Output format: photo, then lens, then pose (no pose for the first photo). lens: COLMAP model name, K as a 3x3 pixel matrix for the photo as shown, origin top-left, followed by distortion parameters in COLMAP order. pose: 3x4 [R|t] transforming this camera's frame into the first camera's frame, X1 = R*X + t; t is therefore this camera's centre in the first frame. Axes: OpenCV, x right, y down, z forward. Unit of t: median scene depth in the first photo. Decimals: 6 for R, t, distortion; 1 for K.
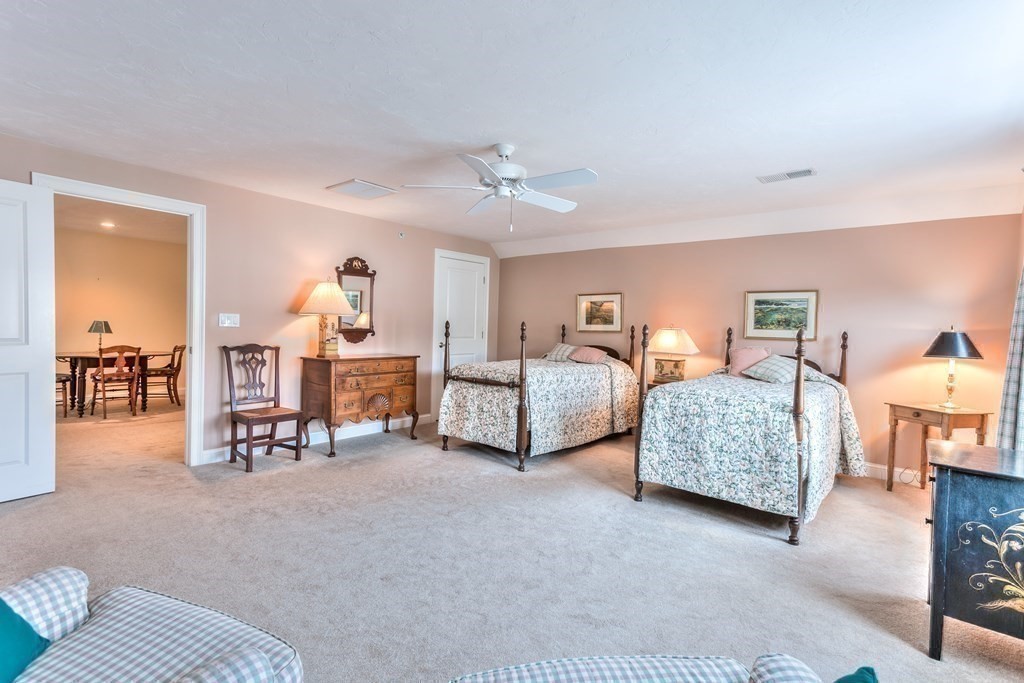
lens RADIAL K [[481.9, 0, 508.3], [0, 481.9, 335.5], [0, 0, 1]] dist [0.020973, 0.000834]
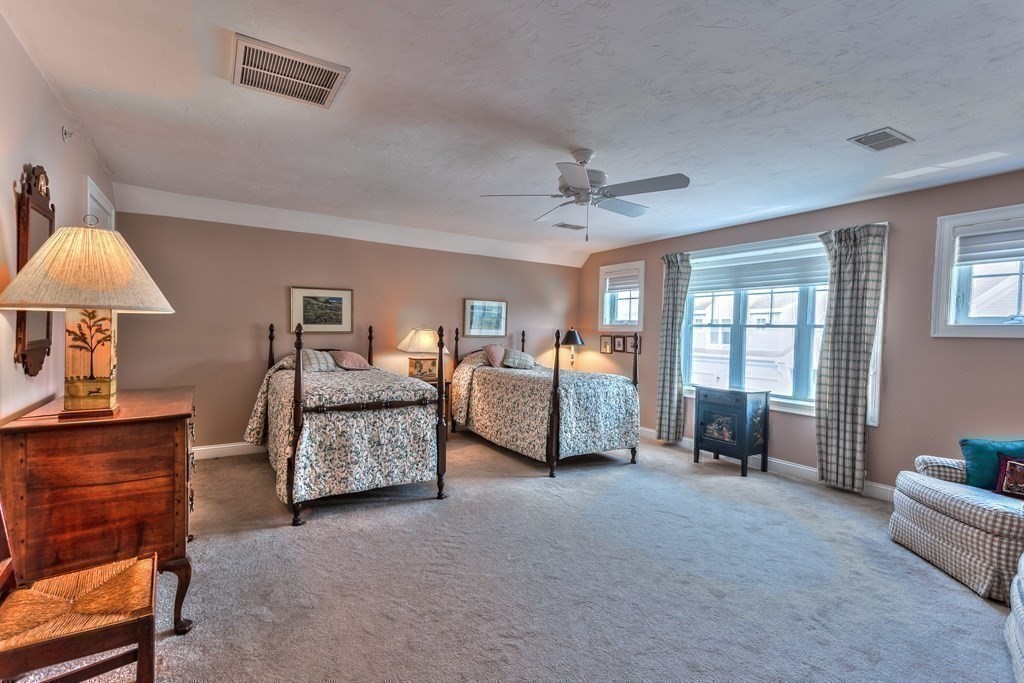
lens RADIAL K [[481.9, 0, 508.3], [0, 481.9, 335.5], [0, 0, 1]] dist [0.020973, 0.000834]
pose [[0.315447, -0.027476, 0.948545, -0.701531], [0.005974, 0.999618, 0.026969, -0.031967], [-0.948924, -0.002841, 0.315491, 0.578055]]
